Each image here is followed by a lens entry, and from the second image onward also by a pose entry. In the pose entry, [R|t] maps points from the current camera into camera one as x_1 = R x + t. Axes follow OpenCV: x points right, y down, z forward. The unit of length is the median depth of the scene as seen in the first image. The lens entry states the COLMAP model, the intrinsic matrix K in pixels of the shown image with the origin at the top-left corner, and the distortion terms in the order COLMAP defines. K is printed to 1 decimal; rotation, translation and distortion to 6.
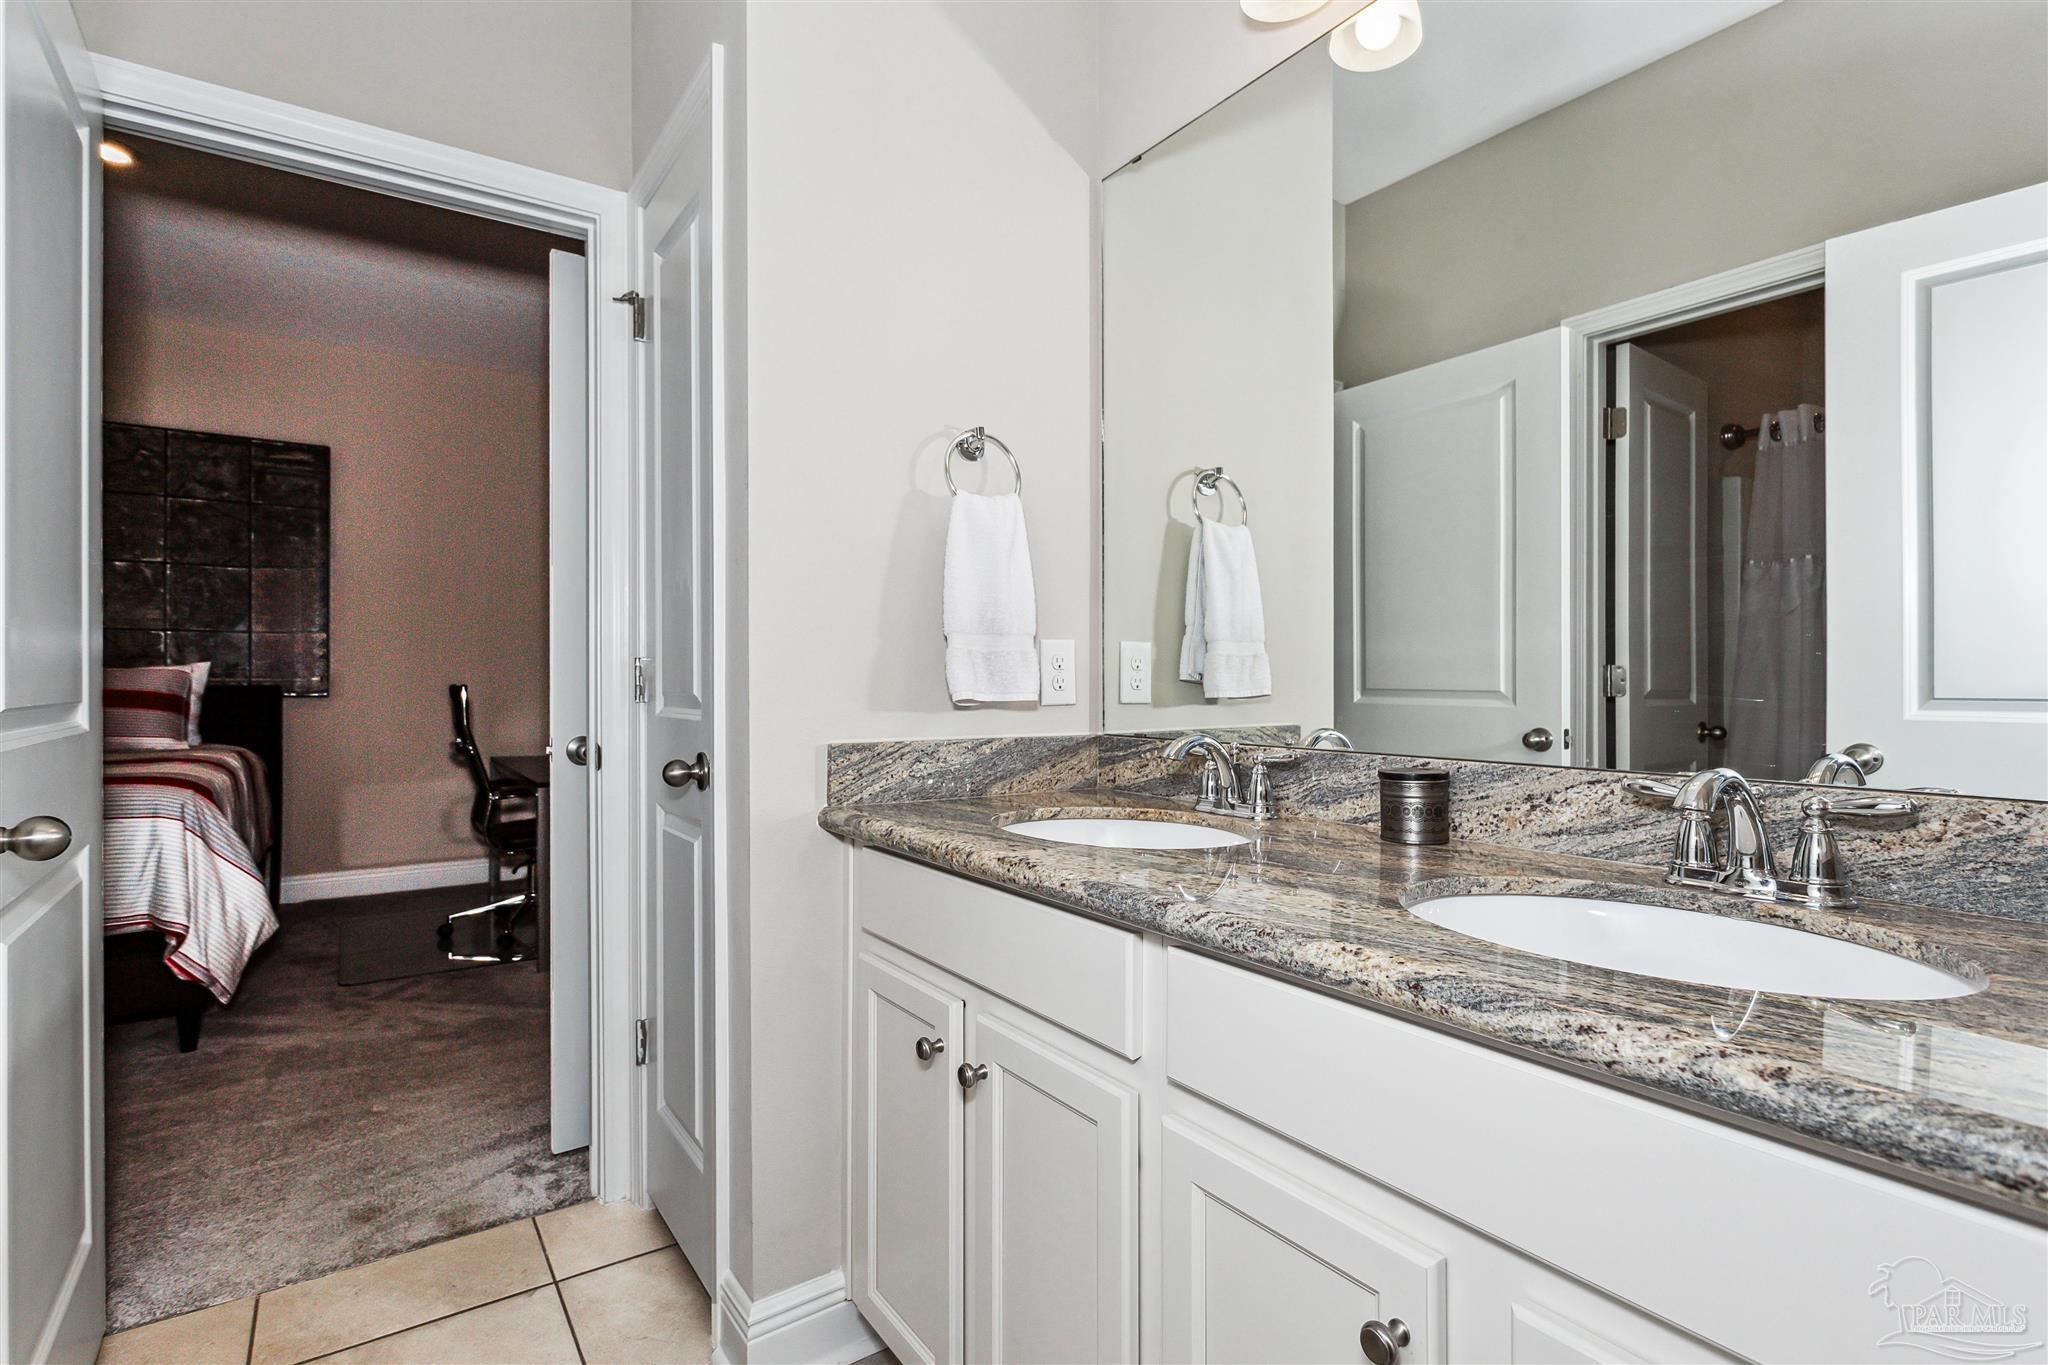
lens RADIAL K [[1005.7, 0, 1029.5], [0, 1005.7, 697.1], [0, 0, 1]] dist [0.005353, 0.001542]
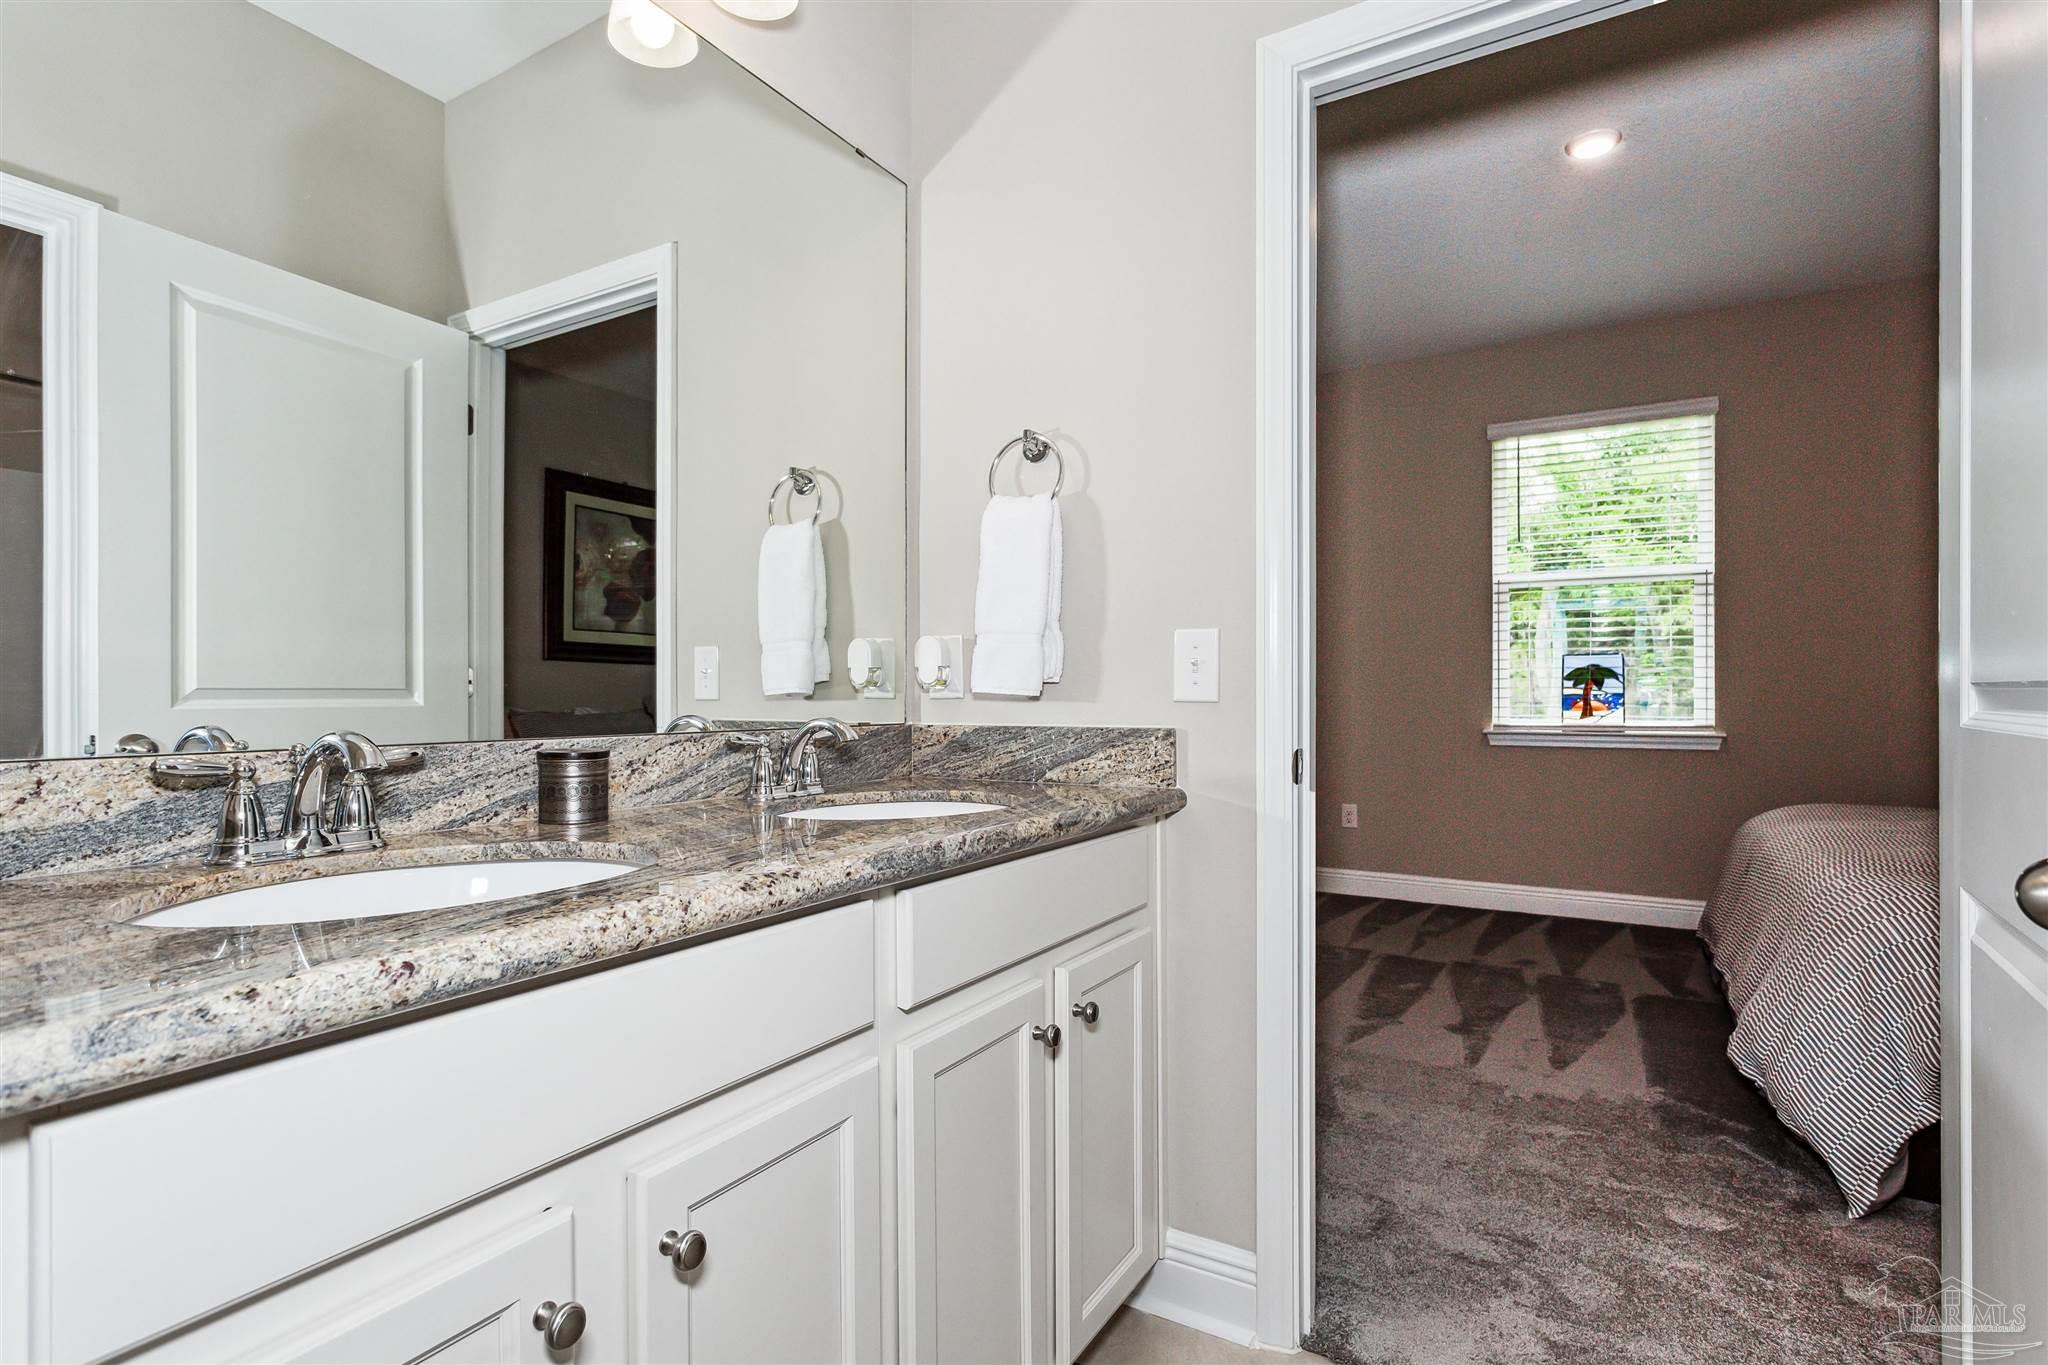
lens RADIAL K [[1005.7, 0, 1019.0], [0, 1005.7, 683.3], [0, 0, 1]] dist [0.005353, 0.001542]
pose [[-0.410522, 0.010993, 0.911785, -0.745219], [0.017005, 0.999846, -0.004398, 0.021021], [-0.911692, 0.013699, -0.410645, 1.078759]]
